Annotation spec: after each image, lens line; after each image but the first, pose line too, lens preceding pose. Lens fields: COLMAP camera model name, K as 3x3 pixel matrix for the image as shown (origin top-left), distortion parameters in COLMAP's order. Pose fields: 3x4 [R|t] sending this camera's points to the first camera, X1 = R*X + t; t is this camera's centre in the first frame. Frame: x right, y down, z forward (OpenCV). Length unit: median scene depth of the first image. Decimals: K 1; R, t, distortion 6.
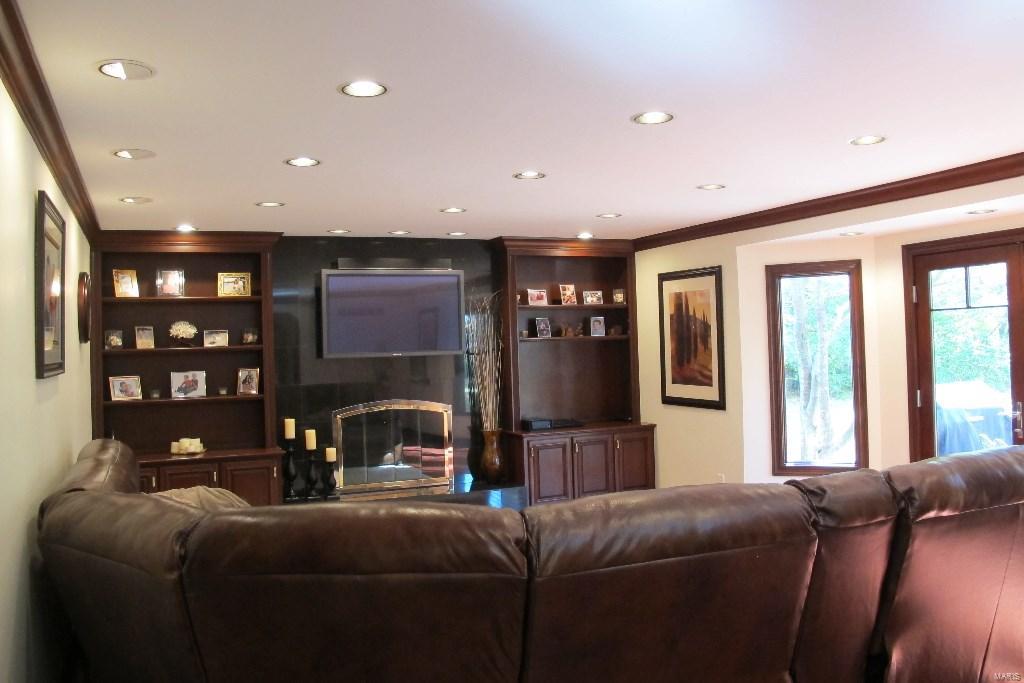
lens RADIAL K [[863.8, 0, 512.4], [0, 863.8, 325.4], [0, 0, 1]] dist [-0.110726, -0.008404]
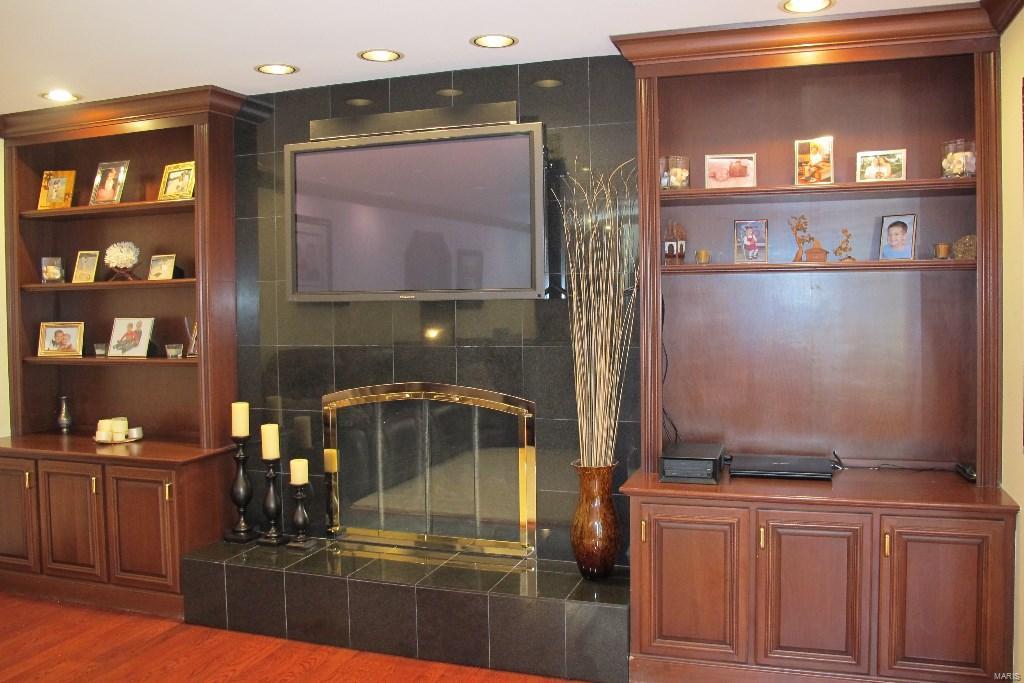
lens RADIAL K [[863.8, 0, 512.4], [0, 863.8, 325.4], [0, 0, 1]] dist [-0.110726, -0.008404]
pose [[0.744755, 0.048198, -0.665596, 0.272733], [0.011604, 0.996302, 0.085129, 0.007353], [0.667238, -0.071124, 0.741441, 0.696891]]
